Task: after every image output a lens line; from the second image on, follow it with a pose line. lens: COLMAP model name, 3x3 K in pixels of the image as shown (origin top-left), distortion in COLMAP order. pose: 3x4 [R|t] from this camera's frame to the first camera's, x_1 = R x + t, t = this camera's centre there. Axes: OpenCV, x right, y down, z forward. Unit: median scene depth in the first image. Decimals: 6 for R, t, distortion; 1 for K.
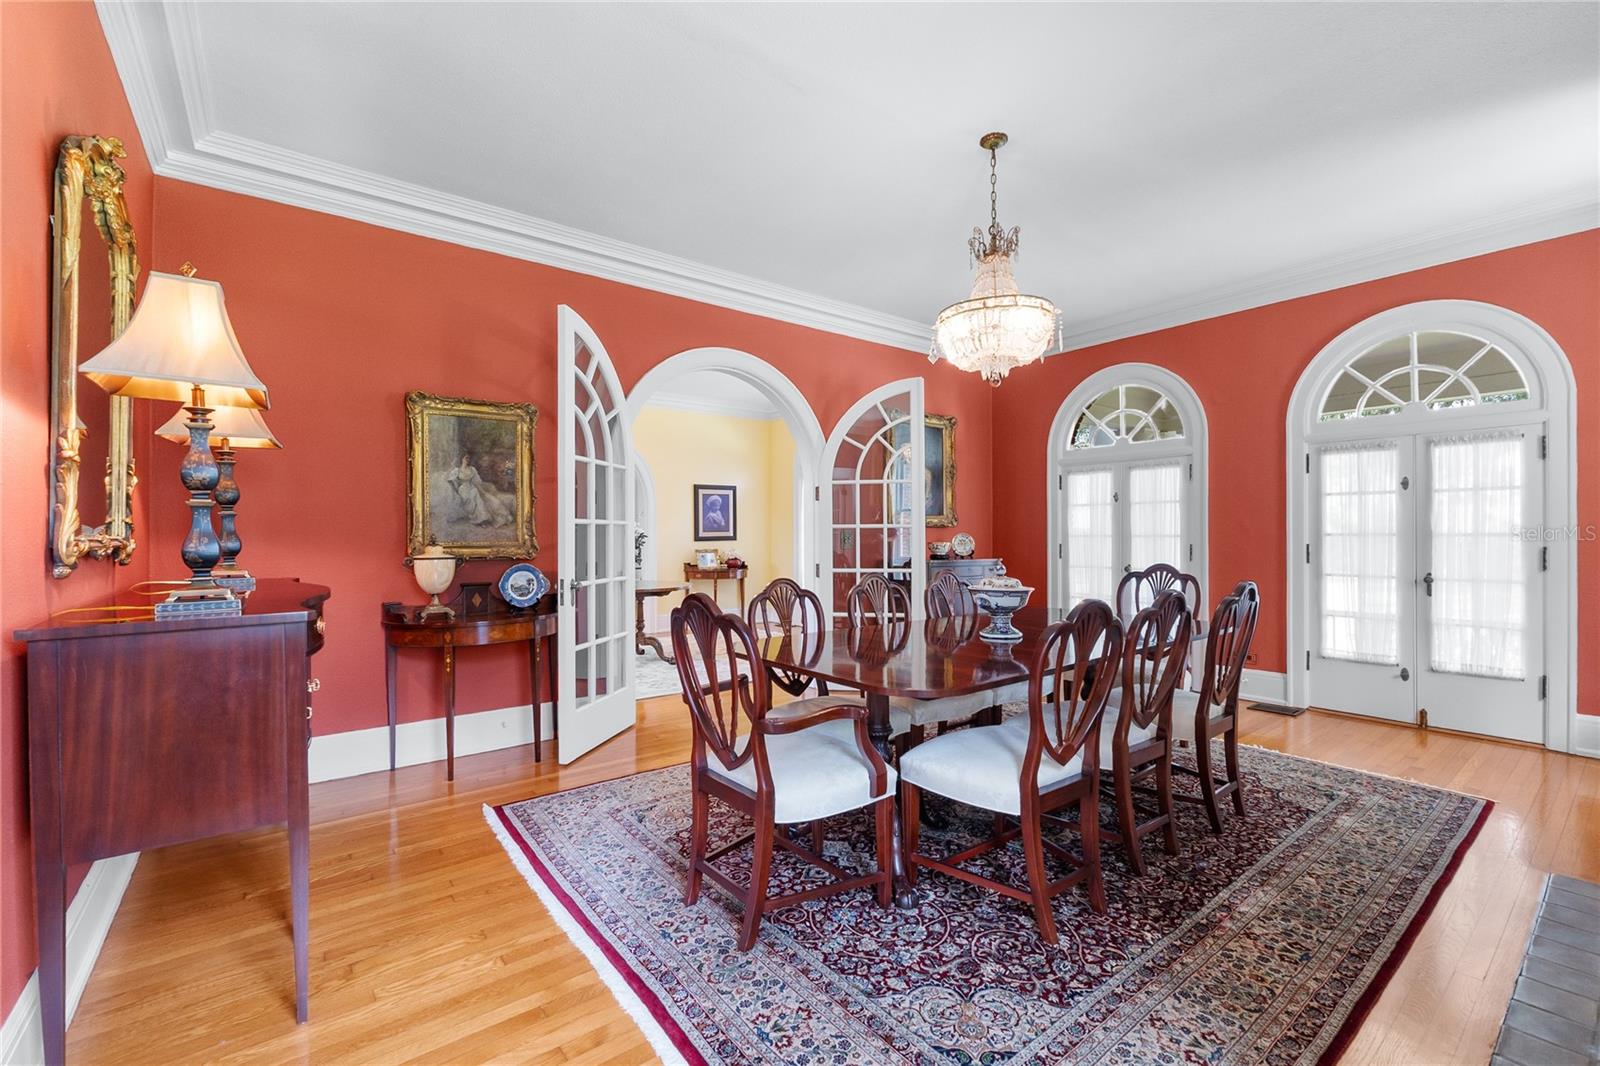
lens RADIAL K [[683.4, 0, 800.0], [0, 683.4, 533.0], [0, 0, 1]] dist [-0.000940, -0.000152]
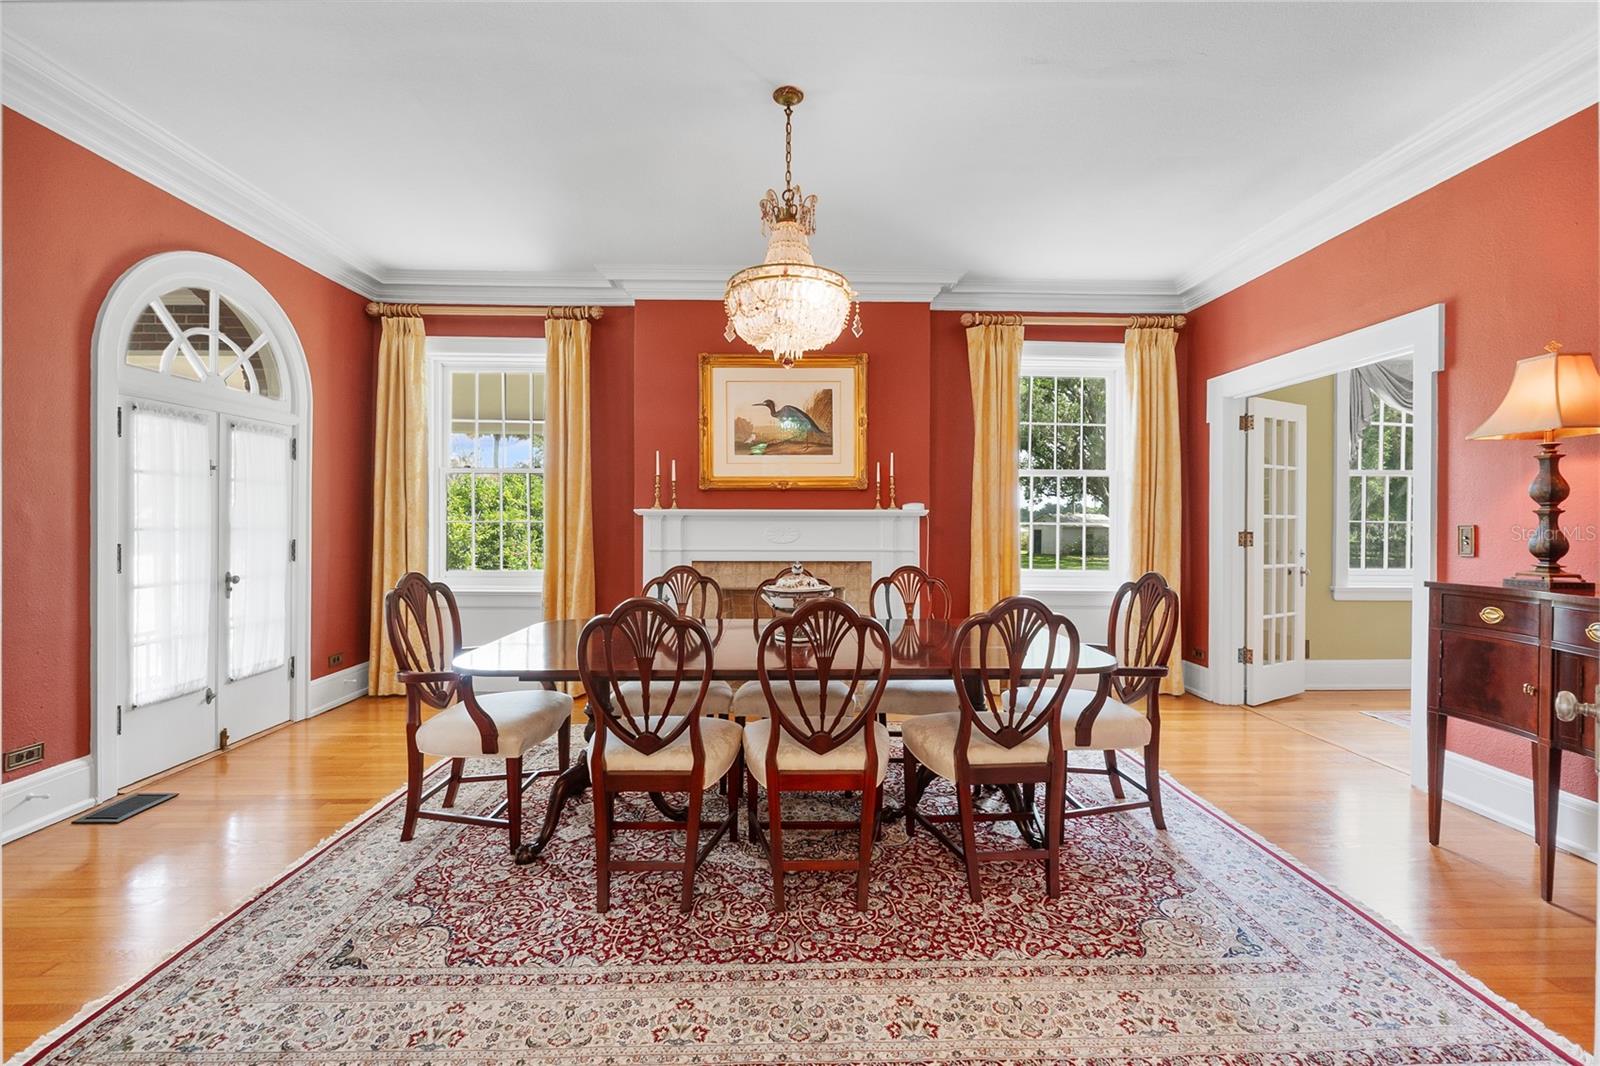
lens RADIAL K [[678.1, 0, 799.8], [0, 678.1, 524.1], [0, 0, 1]] dist [-0.000659, -0.000051]
pose [[-0.807983, 0.004629, 0.589187, -0.192414], [-0.002377, 0.999935, -0.011115, 0.004836], [-0.589201, -0.010381, -0.807920, 1.279271]]
